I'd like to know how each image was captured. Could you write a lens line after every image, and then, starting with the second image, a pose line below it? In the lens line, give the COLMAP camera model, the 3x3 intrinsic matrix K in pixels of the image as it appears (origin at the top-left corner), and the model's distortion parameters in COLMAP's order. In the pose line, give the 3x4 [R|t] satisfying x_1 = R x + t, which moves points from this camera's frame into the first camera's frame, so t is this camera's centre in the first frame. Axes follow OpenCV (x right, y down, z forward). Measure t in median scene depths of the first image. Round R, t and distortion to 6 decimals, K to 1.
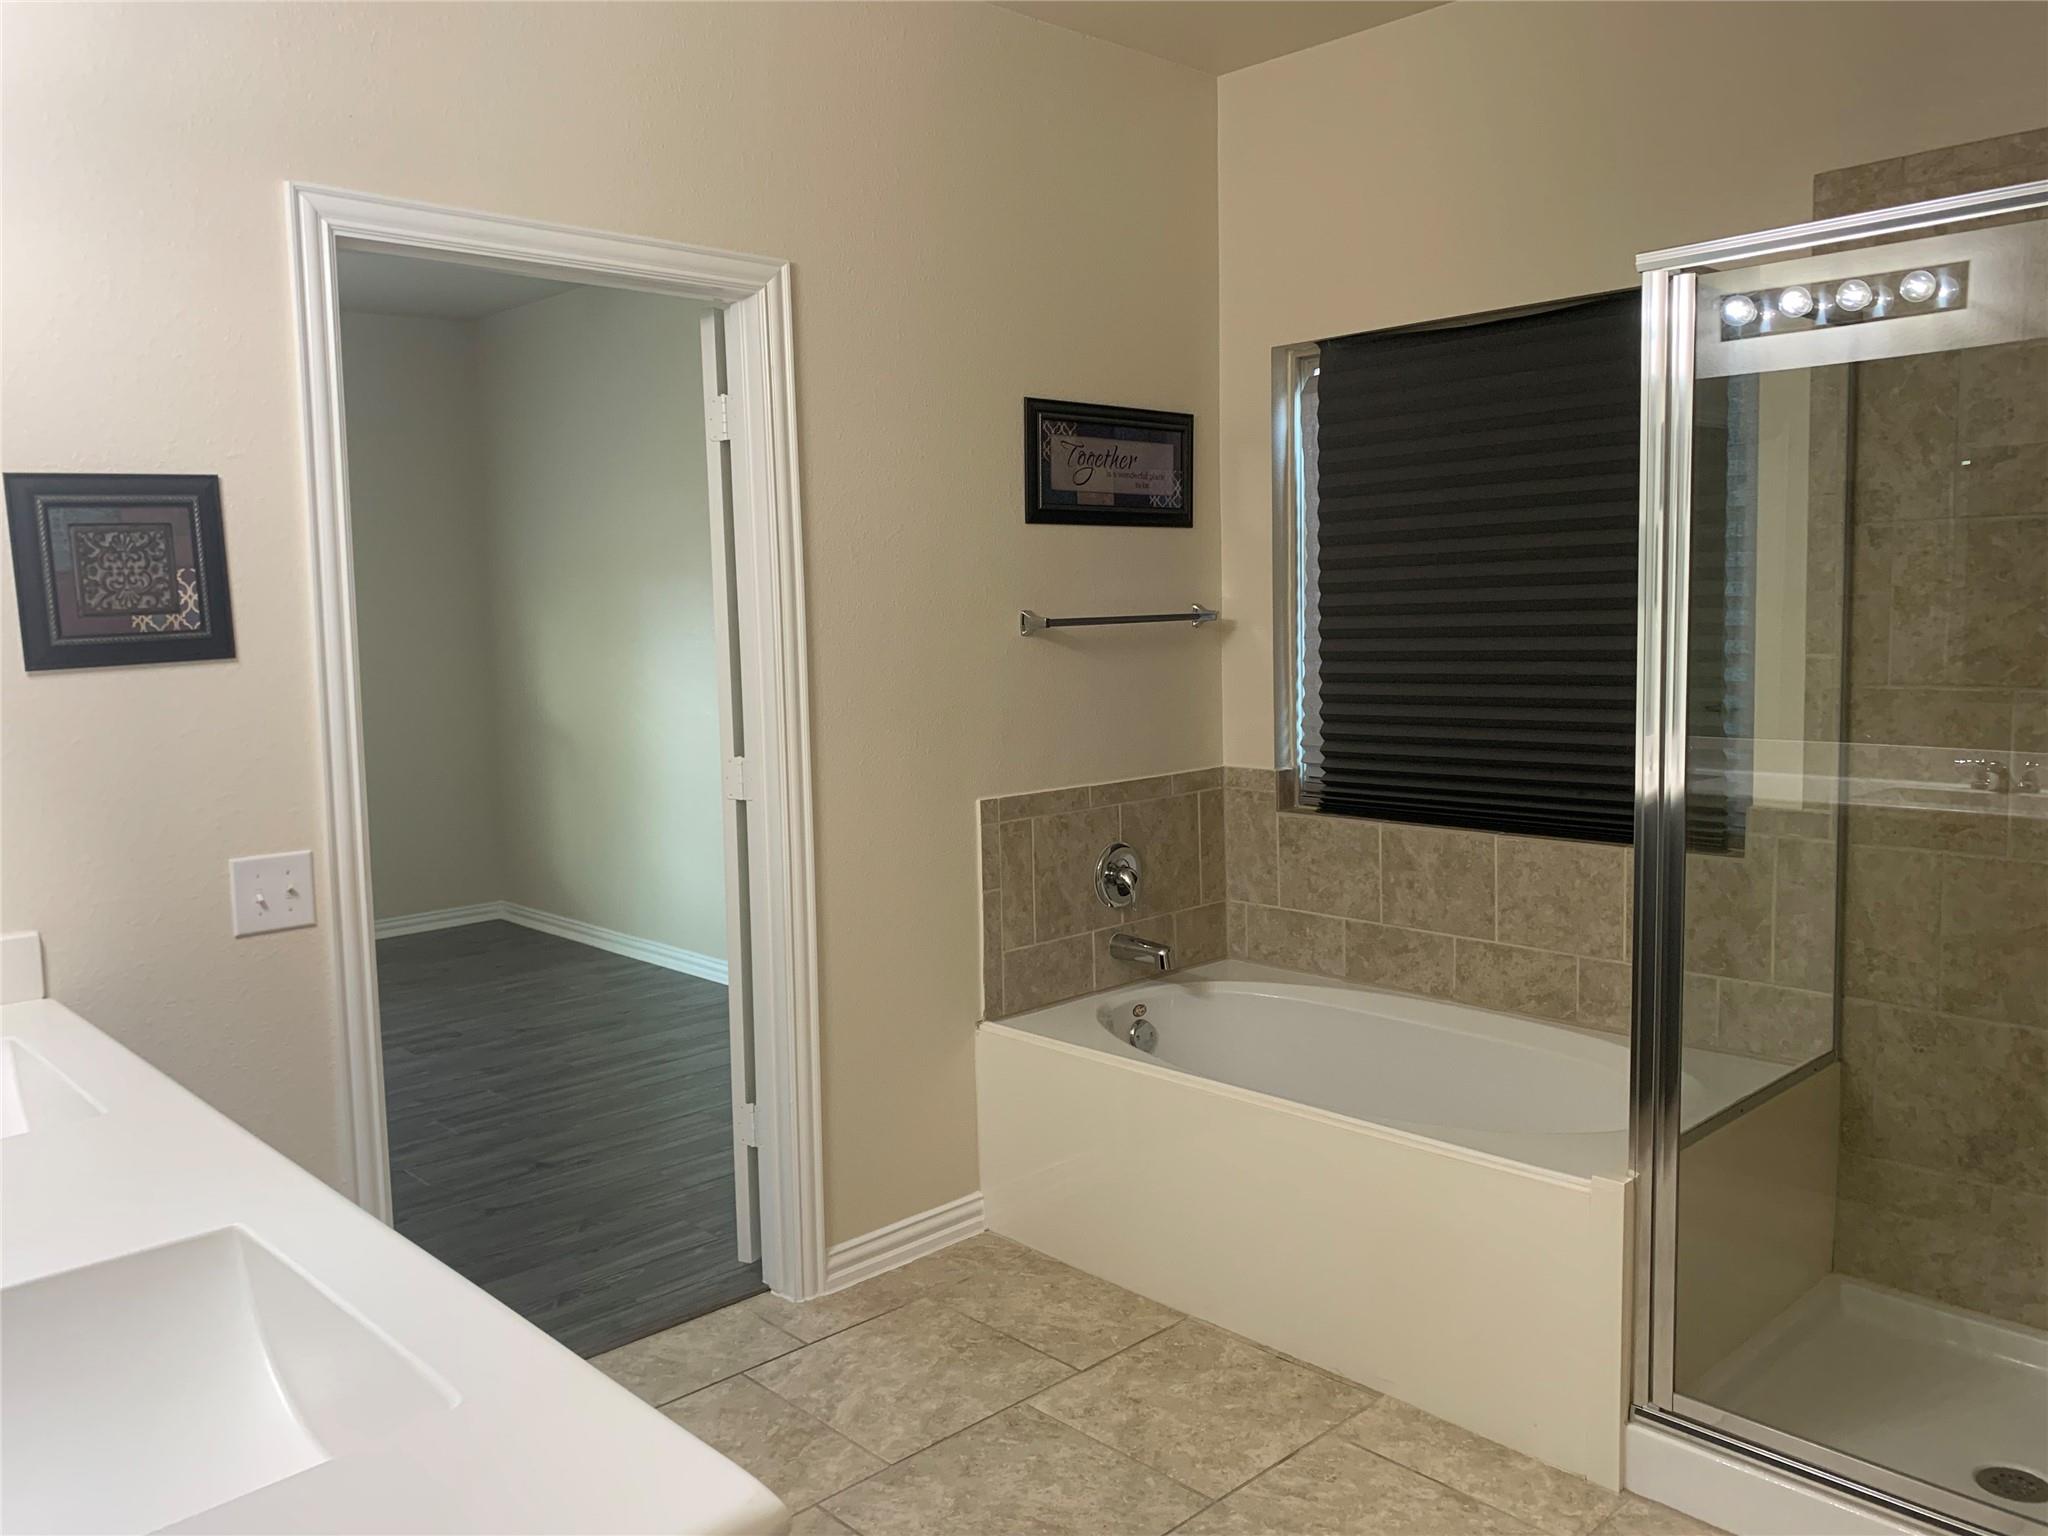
lens RADIAL K [[1564.4, 0, 1030.6], [0, 1564.4, 753.3], [0, 0, 1]] dist [0.025038, -0.024422]
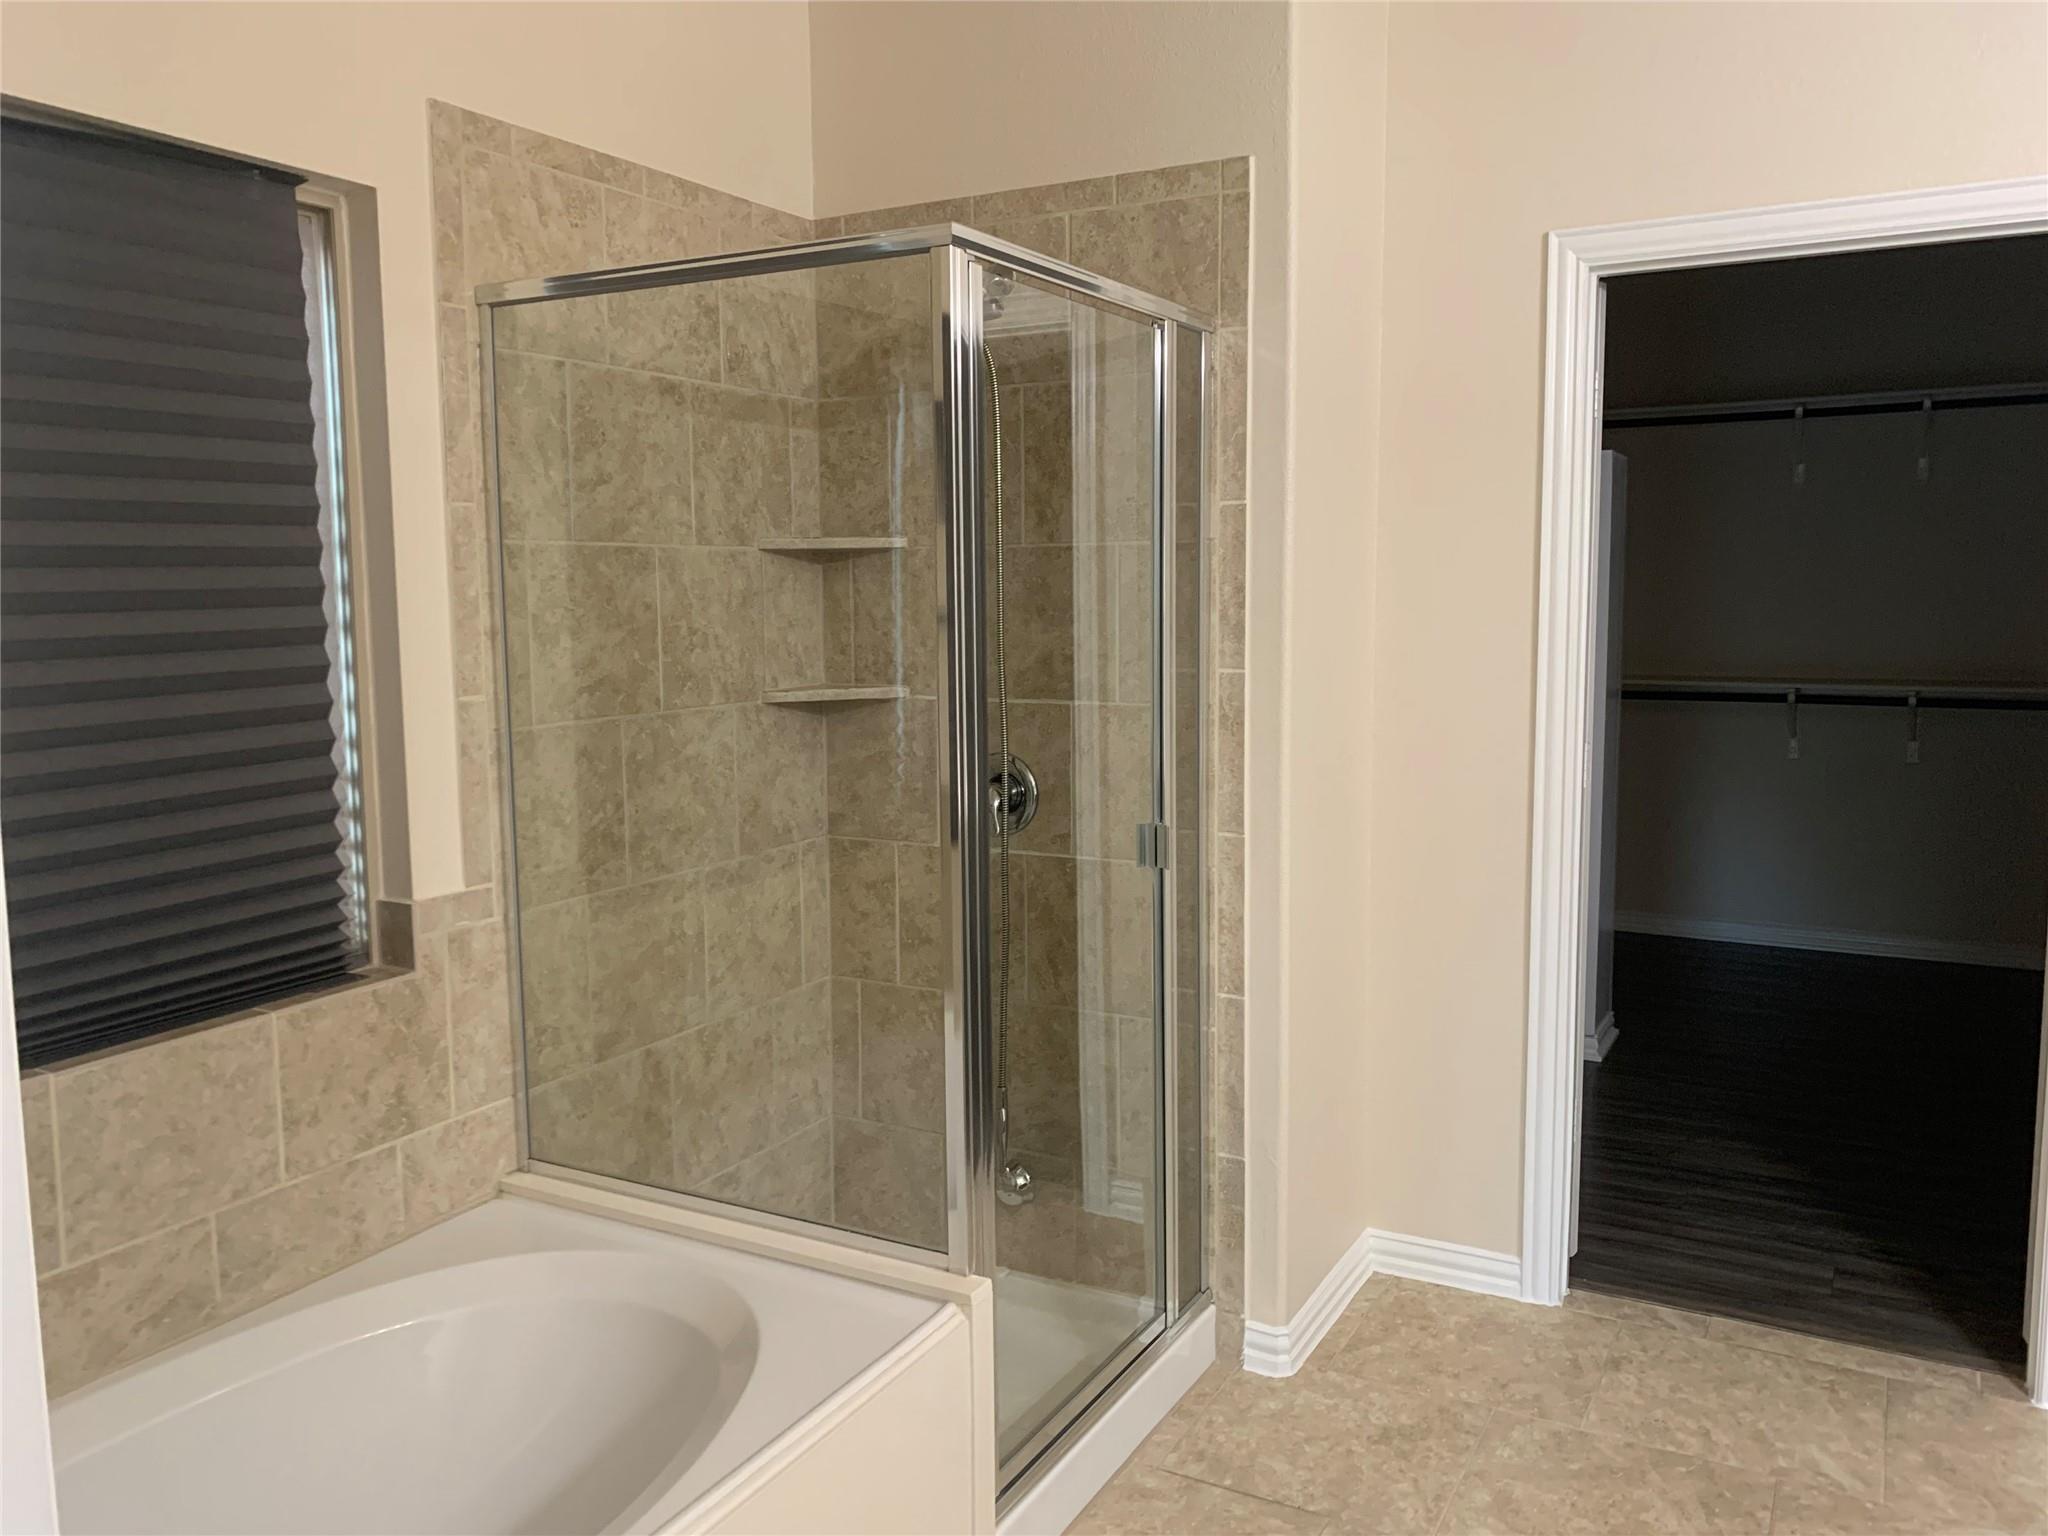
lens RADIAL K [[1564.4, 0, 1024.2], [0, 1564.4, 767.4], [0, 0, 1]] dist [0.025038, -0.024422]
pose [[-0.301192, -0.077398, 0.950417, -0.363530], [0.120411, 0.985635, 0.118425, -0.088342], [-0.945930, 0.150110, -0.287546, 0.964134]]
